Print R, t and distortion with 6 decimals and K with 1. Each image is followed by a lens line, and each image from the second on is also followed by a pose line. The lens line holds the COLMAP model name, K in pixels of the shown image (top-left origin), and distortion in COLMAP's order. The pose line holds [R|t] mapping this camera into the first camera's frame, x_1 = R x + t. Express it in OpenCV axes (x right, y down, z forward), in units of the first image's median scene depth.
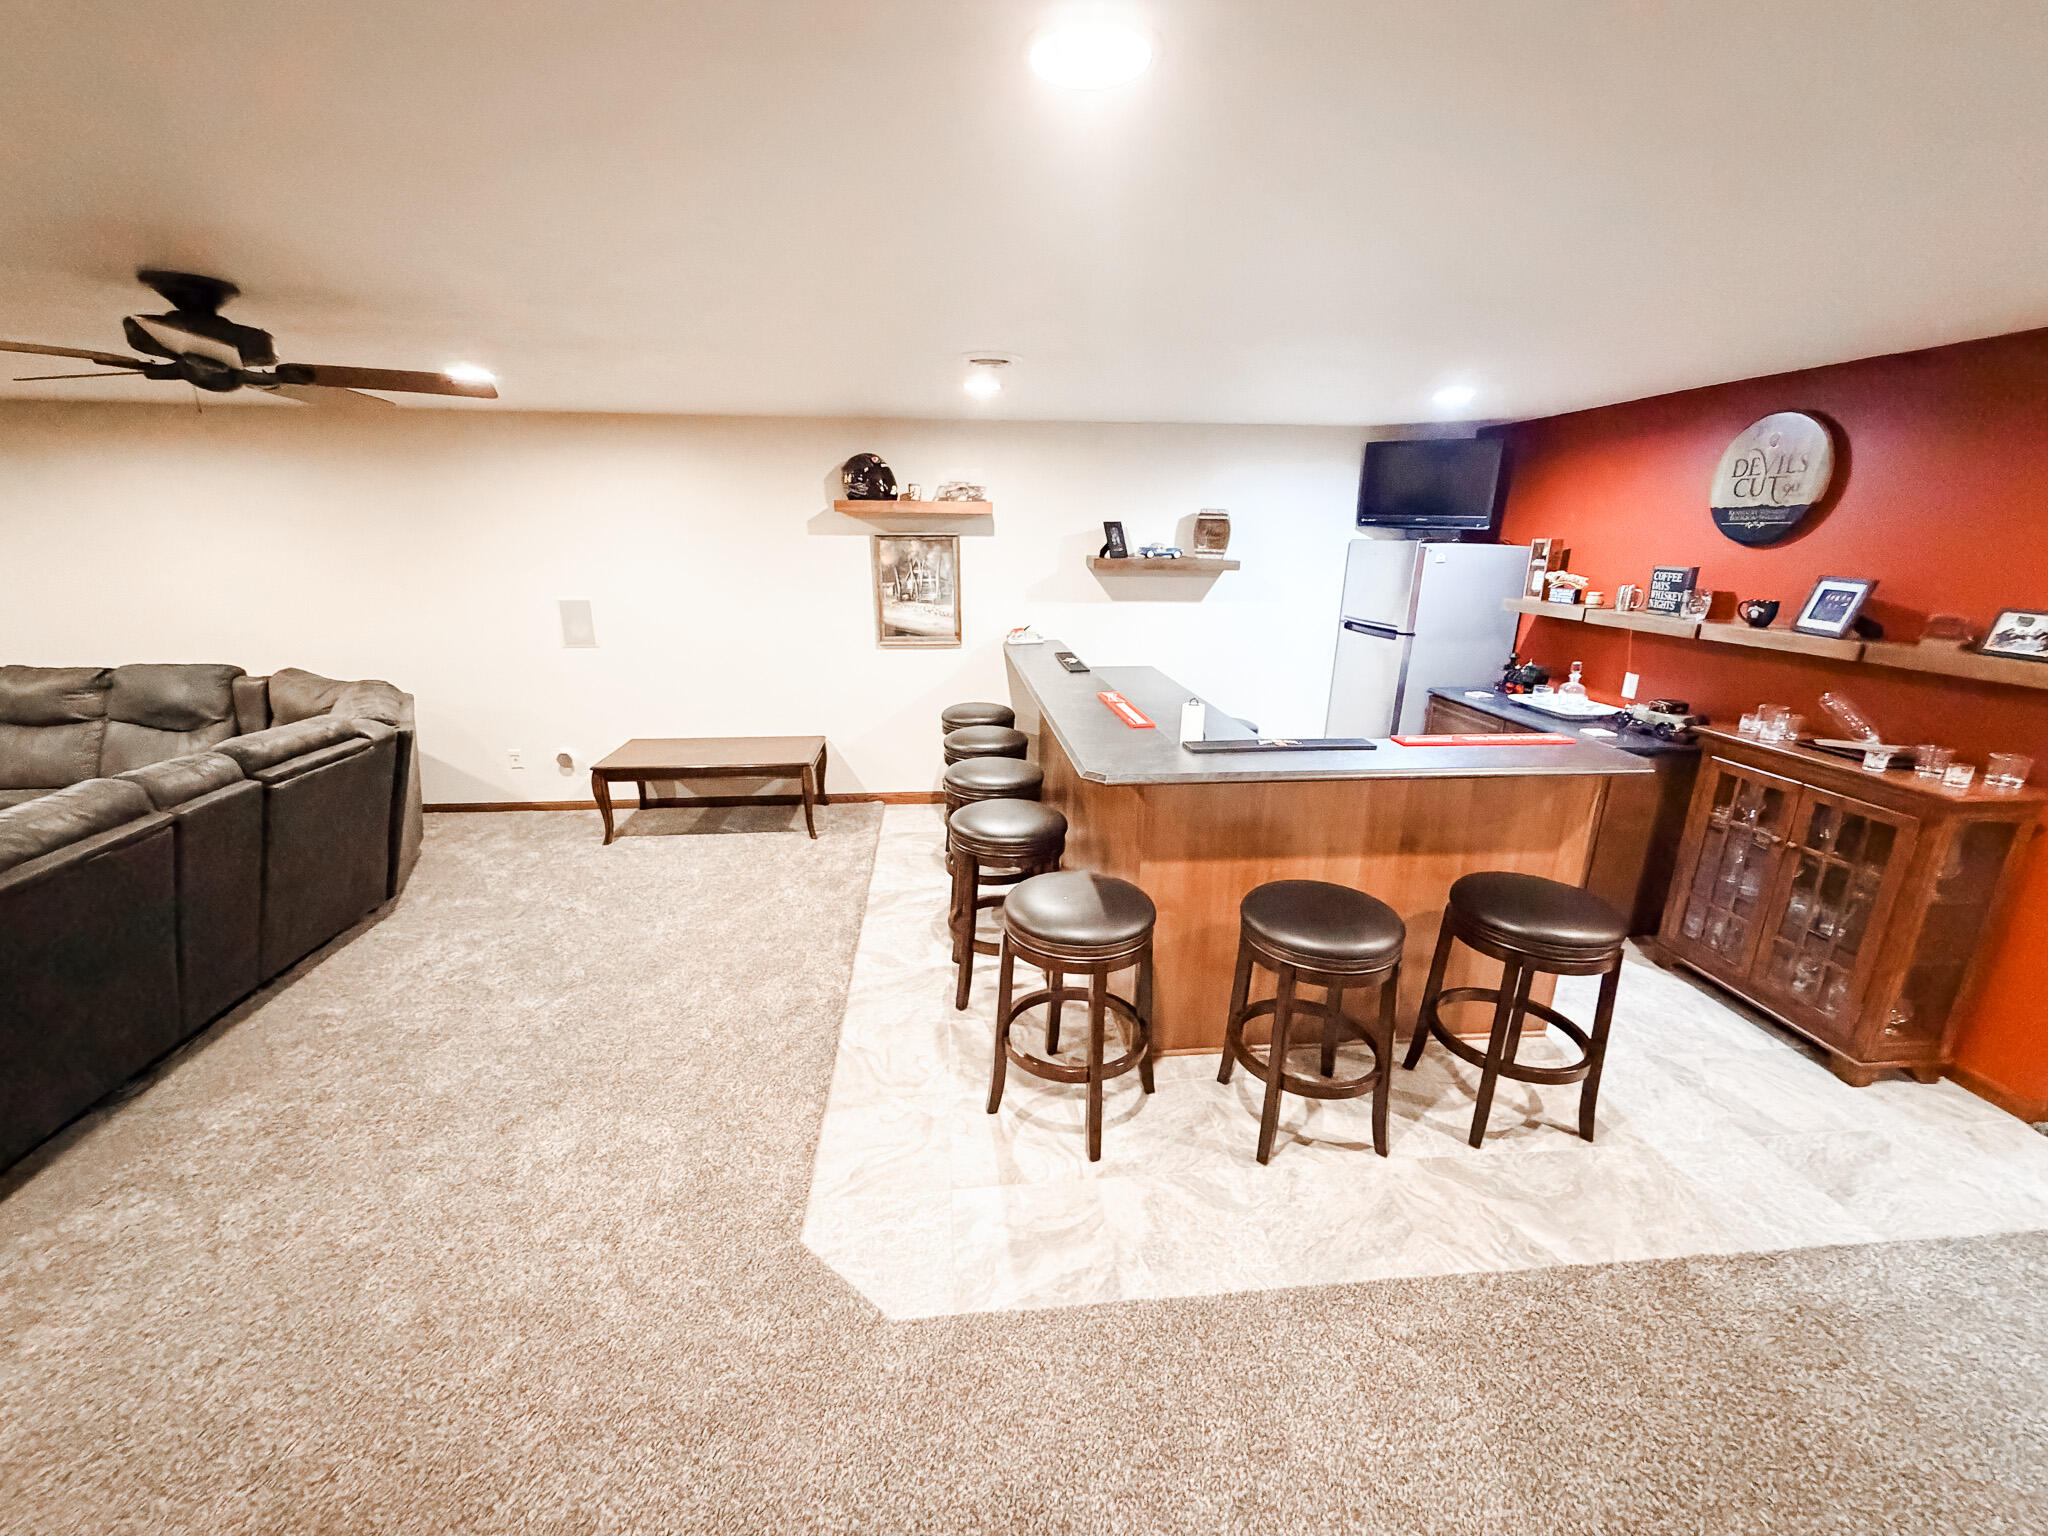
lens RADIAL K [[817.4, 0, 1019.2], [0, 817.4, 768.7], [0, 0, 1]] dist [0.001285, -0.000215]
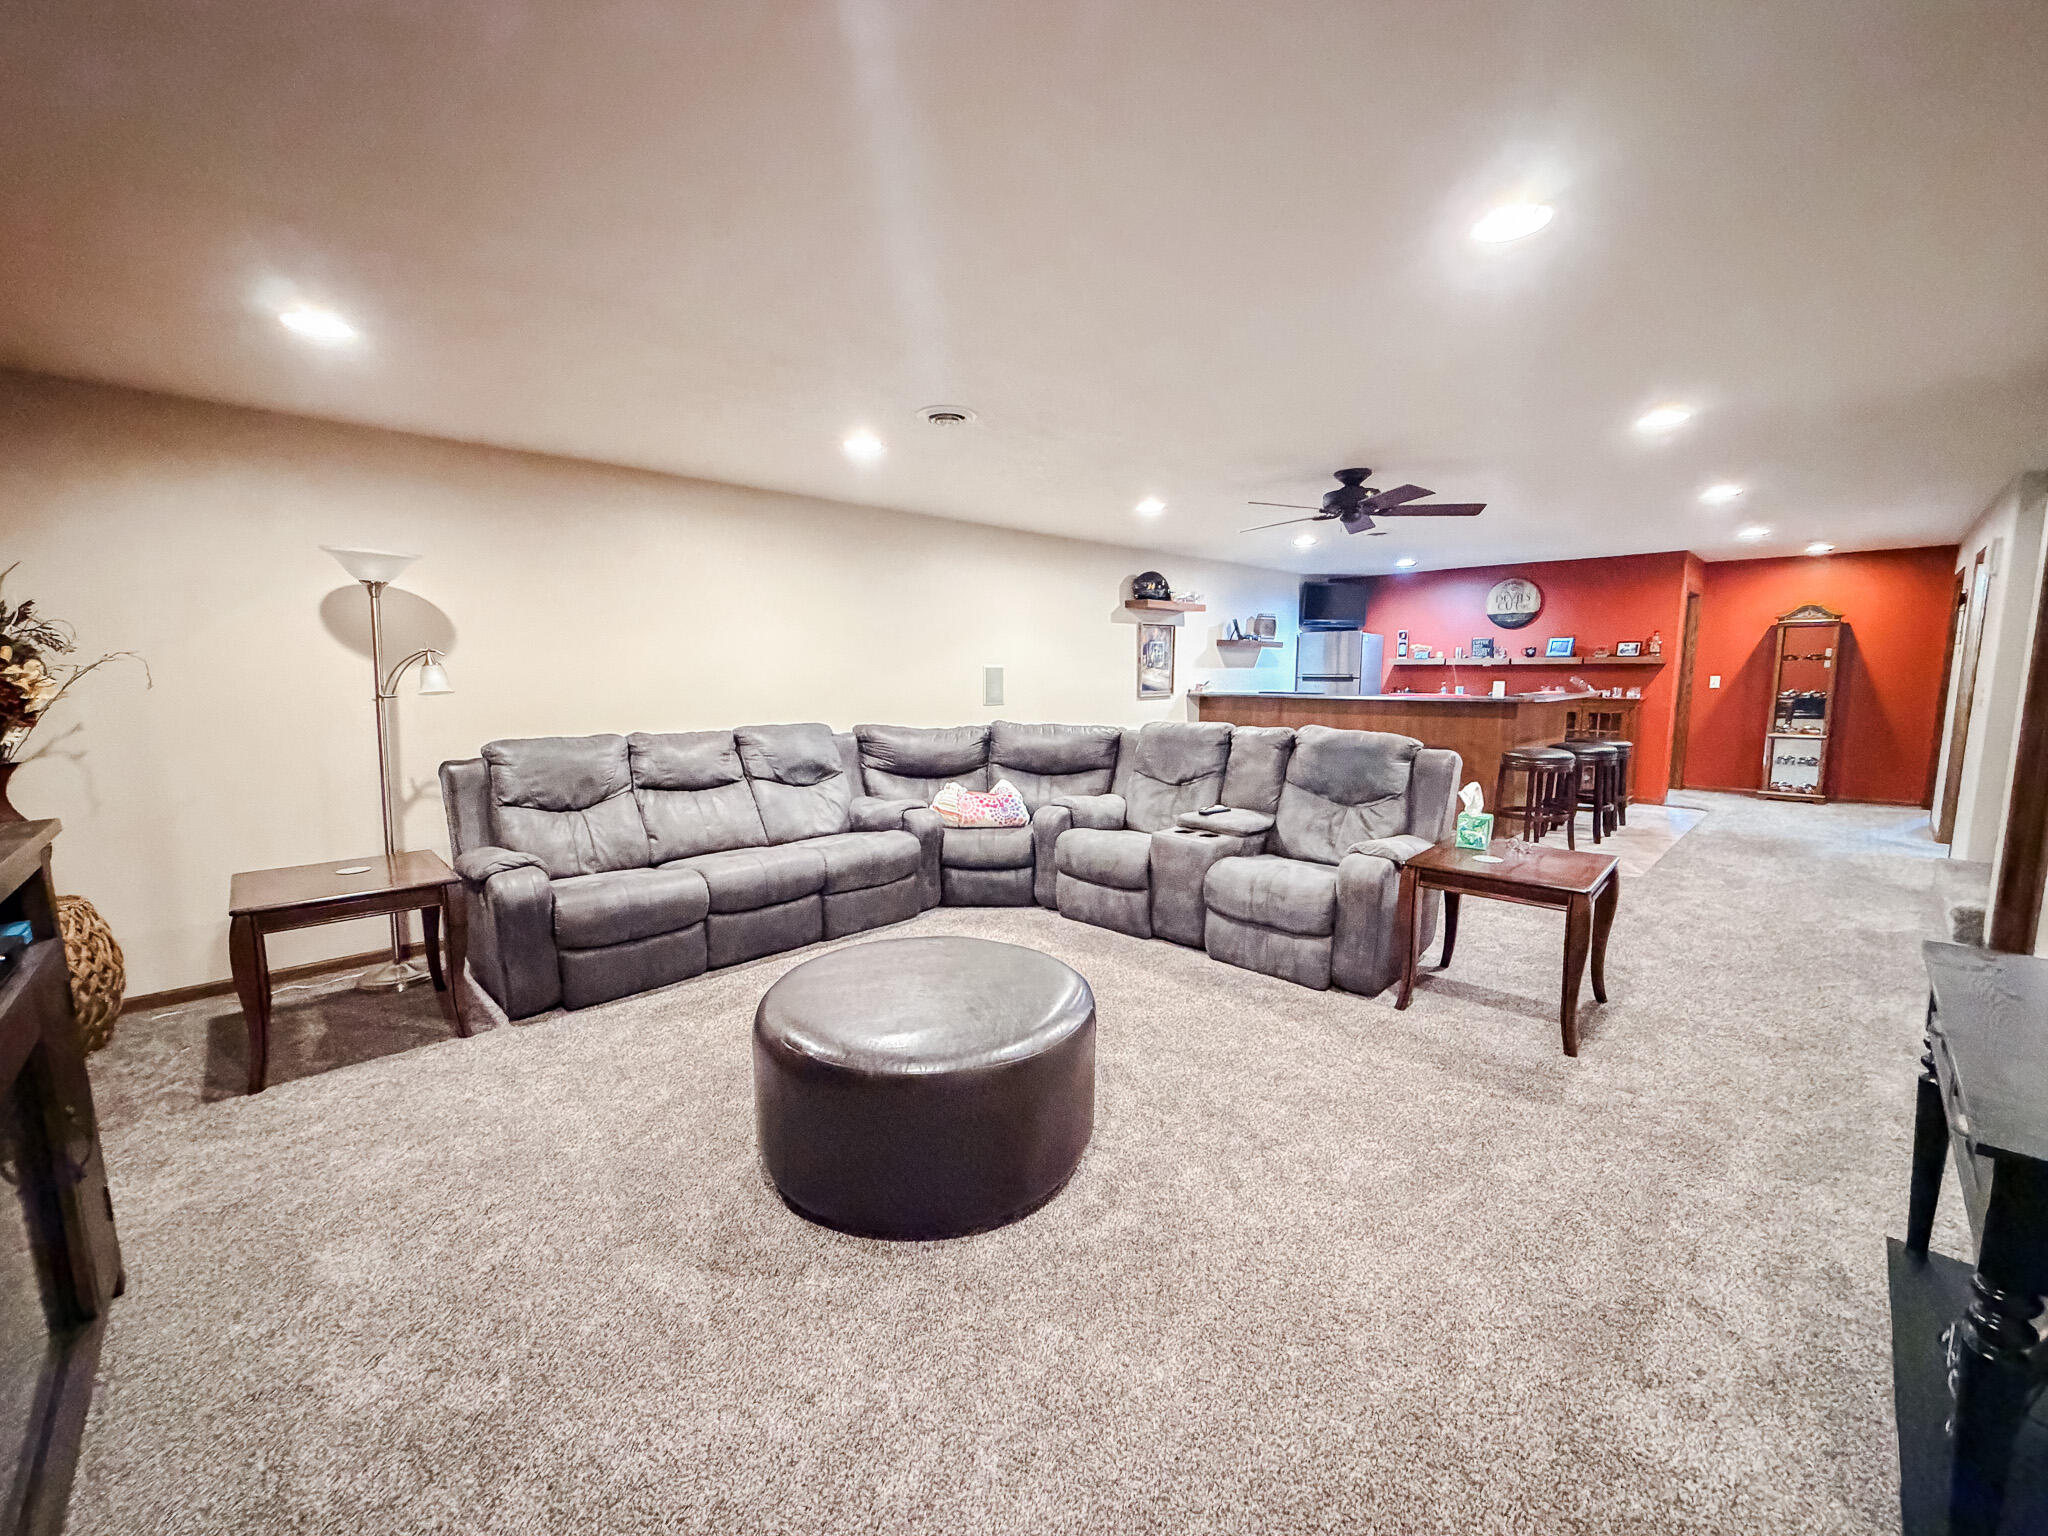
lens RADIAL K [[817.4, 0, 1019.8], [0, 817.4, 764.8], [0, 0, 1]] dist [0.001285, -0.000215]
pose [[0.778852, -0.085663, 0.621330, -1.724656], [0.186765, 0.977367, -0.099365, 0.097315], [-0.598755, 0.193433, 0.777223, 0.026642]]
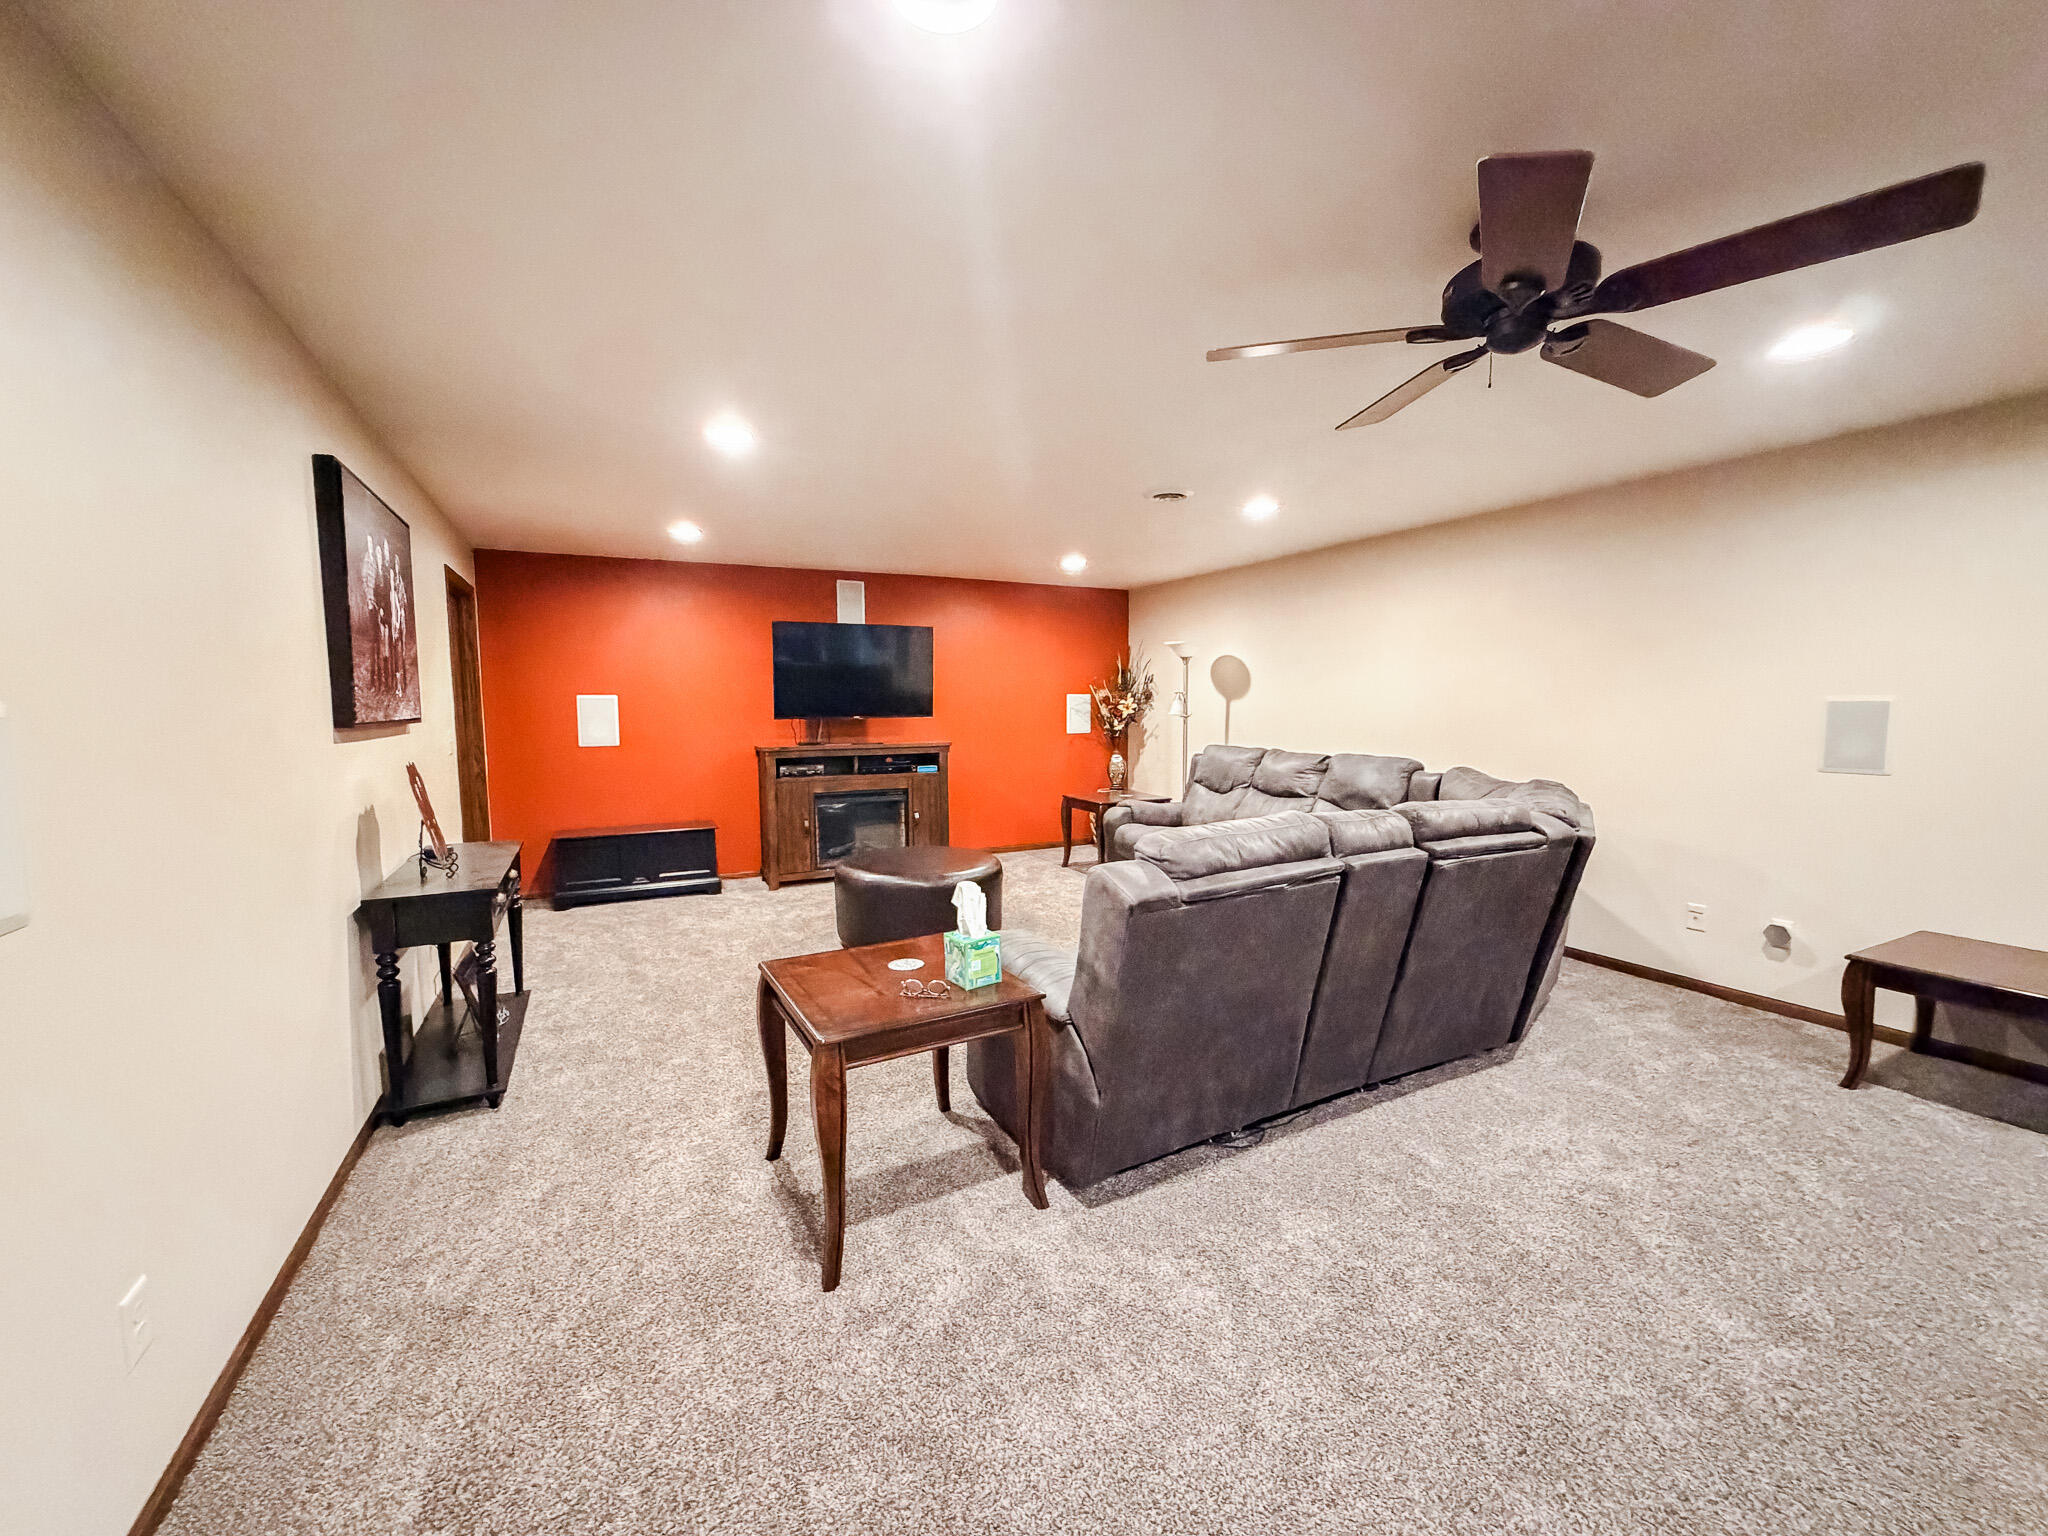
lens RADIAL K [[817.4, 0, 1022.3], [0, 817.4, 774.2], [0, 0, 1]] dist [0.001285, -0.000215]
pose [[0.364328, 0.072941, -0.928410, -0.230845], [-0.254779, 0.966701, -0.024032, 0.048843], [0.895742, 0.245295, 0.370780, 0.223644]]
